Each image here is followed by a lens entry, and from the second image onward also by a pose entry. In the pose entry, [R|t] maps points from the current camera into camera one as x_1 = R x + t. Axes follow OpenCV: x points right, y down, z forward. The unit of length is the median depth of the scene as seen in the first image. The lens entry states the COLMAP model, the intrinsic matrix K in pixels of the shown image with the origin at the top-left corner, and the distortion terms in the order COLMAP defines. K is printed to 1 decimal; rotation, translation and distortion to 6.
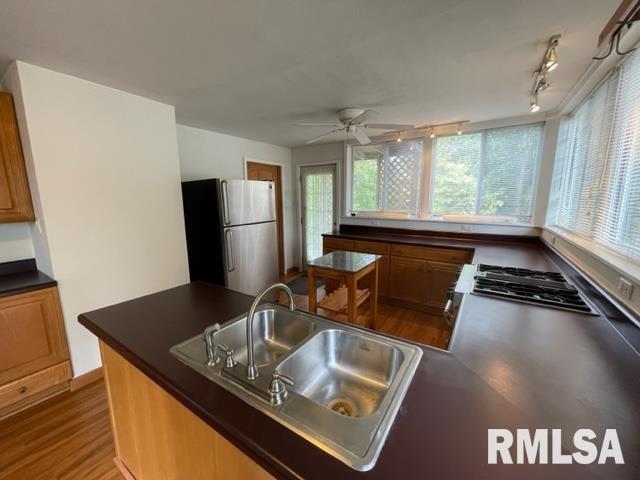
lens RADIAL K [[256.6, 0, 317.9], [0, 256.6, 240.8], [0, 0, 1]] dist [0.000685, 0.001045]
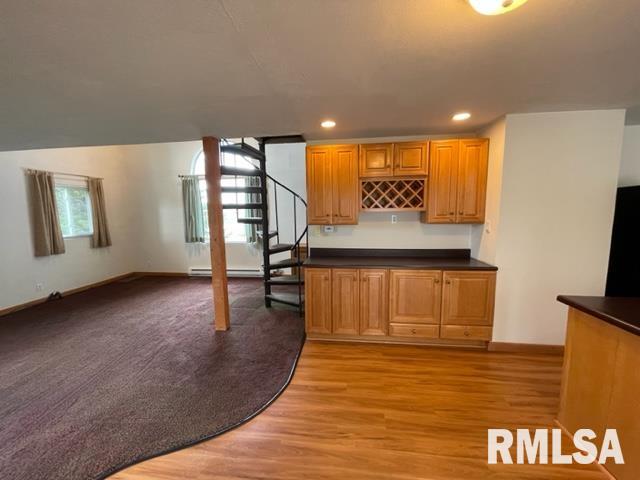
lens RADIAL K [[256.6, 0, 318.9], [0, 256.6, 241.1], [0, 0, 1]] dist [0.000685, 0.001045]
pose [[0.455293, 0.105550, -0.884063, -0.132973], [-0.141885, 0.988860, 0.044991, 0.049435], [0.878963, 0.104951, 0.465197, -0.260389]]
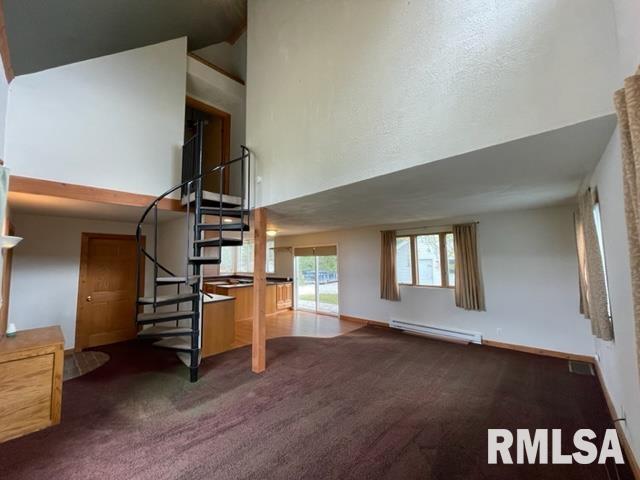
lens RADIAL K [[256.6, 0, 317.7], [0, 256.6, 240.9], [0, 0, 1]] dist [0.000685, 0.001045]
pose [[0.160121, 0.081721, 0.983709, -1.987220], [0.179233, 0.977594, -0.110387, 0.097603], [-0.970689, 0.193988, 0.141886, -0.555565]]
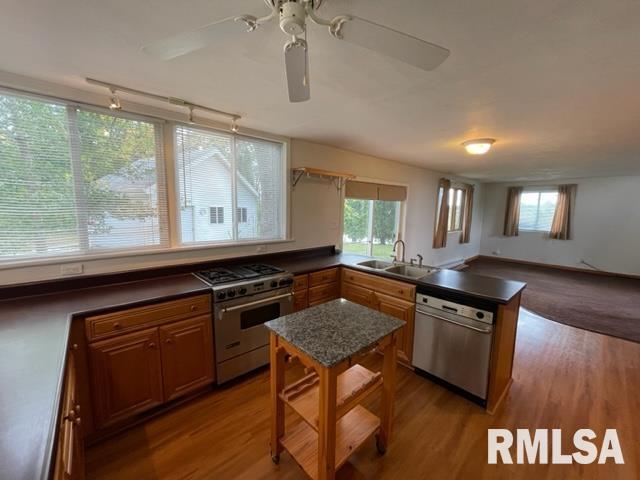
lens RADIAL K [[256.6, 0, 317.3], [0, 256.6, 239.5], [0, 0, 1]] dist [0.000685, 0.001045]
pose [[-0.966674, -0.034886, 0.253621, -0.001550], [0.039192, 0.958828, 0.281270, -0.186488], [-0.252991, 0.281837, -0.925507, 1.021824]]
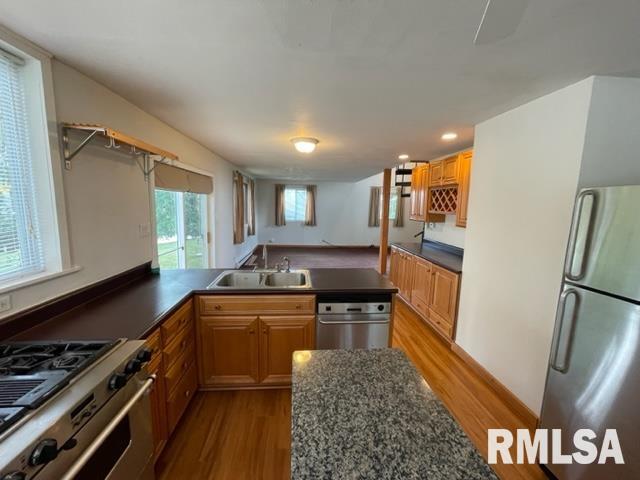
lens RADIAL K [[256.6, 0, 317.5], [0, 256.6, 239.5], [0, 0, 1]] dist [0.000685, 0.001045]
pose [[-0.791542, 0.075454, -0.606439, 0.243717], [-0.118327, 0.954646, 0.273222, -0.158719], [0.599550, 0.288024, -0.746714, 0.792020]]
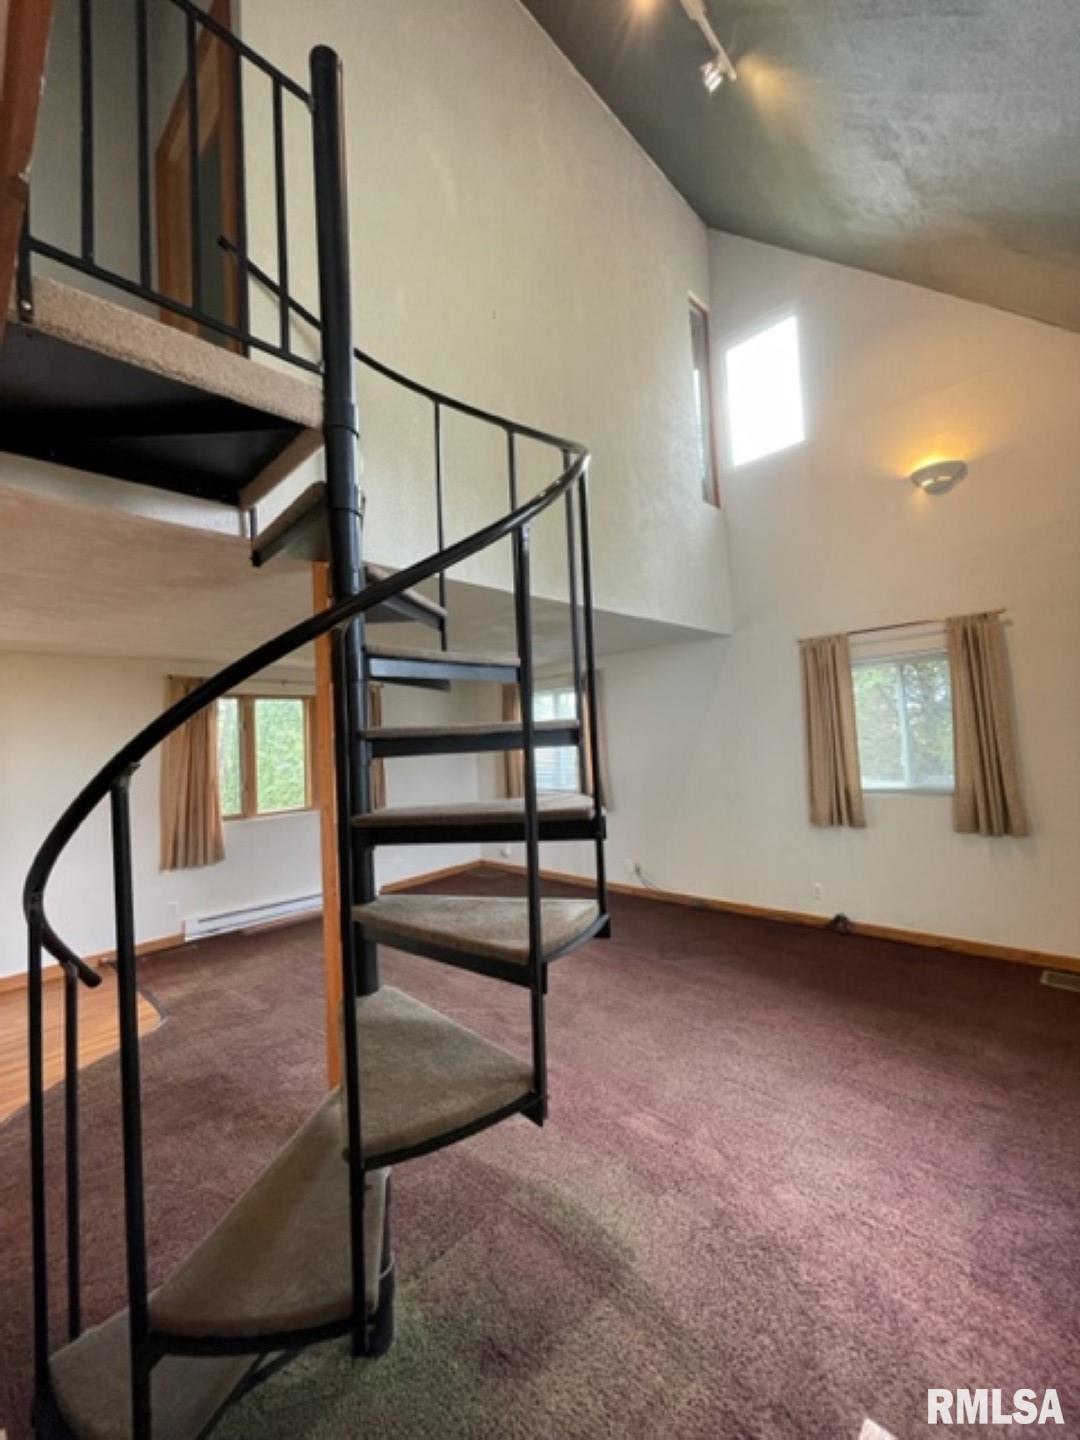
lens RADIAL K [[577.2, 0, 541.4], [0, 577.2, 711.1], [0, 0, 1]] dist [0.000685, 0.001045]
pose [[-0.983600, 0.066787, 0.167540, -1.350896], [0.087161, 0.989257, 0.117361, -0.069717], [-0.157902, 0.130039, -0.978855, 0.395577]]
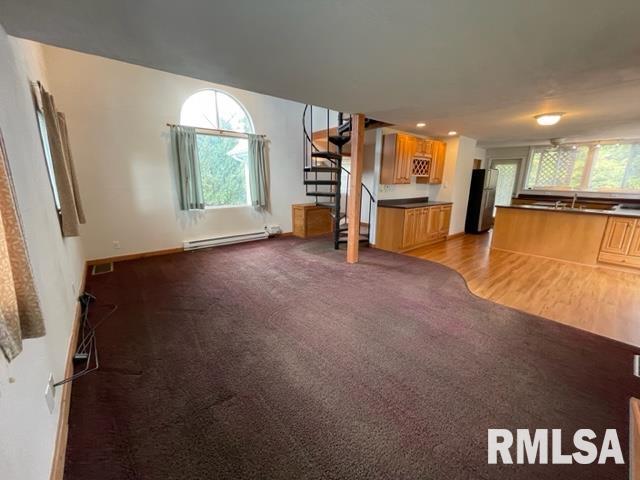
lens RADIAL K [[256.6, 0, 318.7], [0, 256.6, 238.5], [0, 0, 1]] dist [0.000685, 0.001045]
pose [[0.958242, 0.077923, -0.275137, -0.855790], [-0.063400, 0.996104, 0.061304, 0.260081], [0.278842, -0.041300, 0.959449, -1.280914]]
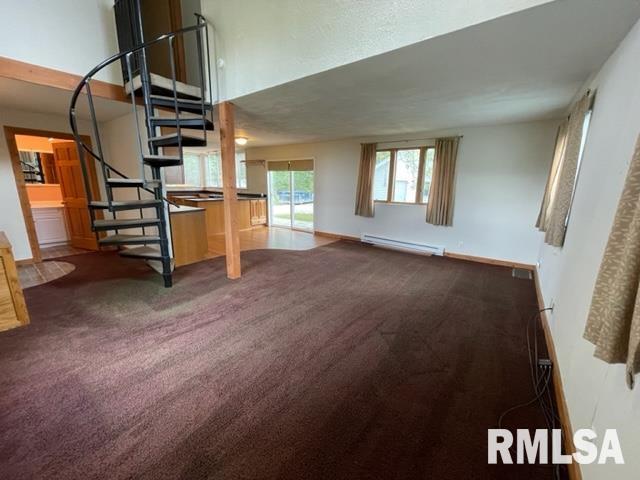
lens RADIAL K [[256.6, 0, 317.3], [0, 256.6, 239.0], [0, 0, 1]] dist [0.000685, 0.001045]
pose [[0.068150, -0.205887, 0.976200, -1.949581], [0.151739, 0.969230, 0.193824, 0.141172], [-0.986068, 0.134918, 0.097294, -0.541883]]
